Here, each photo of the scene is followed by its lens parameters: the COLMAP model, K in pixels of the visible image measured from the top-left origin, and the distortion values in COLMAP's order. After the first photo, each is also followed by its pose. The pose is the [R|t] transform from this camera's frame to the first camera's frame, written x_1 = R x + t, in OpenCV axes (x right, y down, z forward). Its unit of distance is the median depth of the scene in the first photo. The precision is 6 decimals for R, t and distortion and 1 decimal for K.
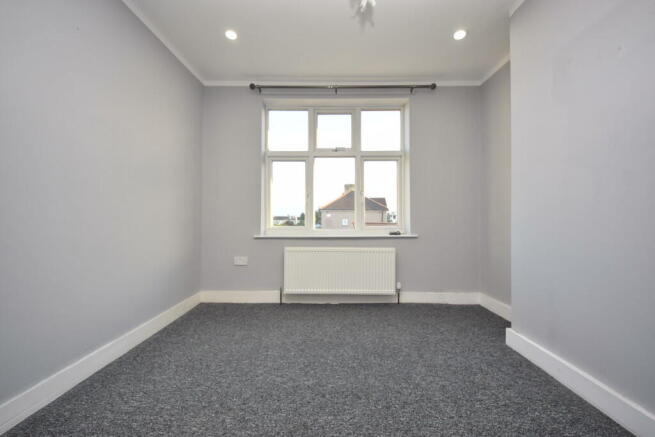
lens RADIAL K [[239.8, 0, 327.5], [0, 239.8, 218.5], [0, 0, 1]] dist [0.018256, -0.000197]
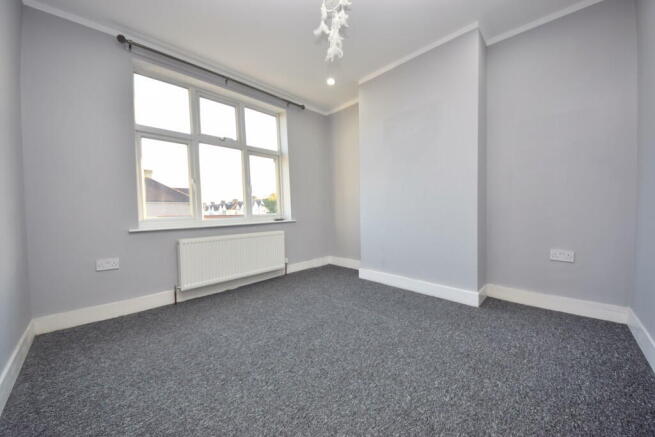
lens RADIAL K [[237.5, 0, 327.5], [0, 237.5, 218.5], [0, 0, 1]] dist [0.000290, -0.000225]
pose [[0.693609, -0.037869, 0.719355, -0.415869], [0.014903, 0.999158, 0.038229, 0.015353], [-0.720197, -0.015796, 0.693590, -0.009547]]
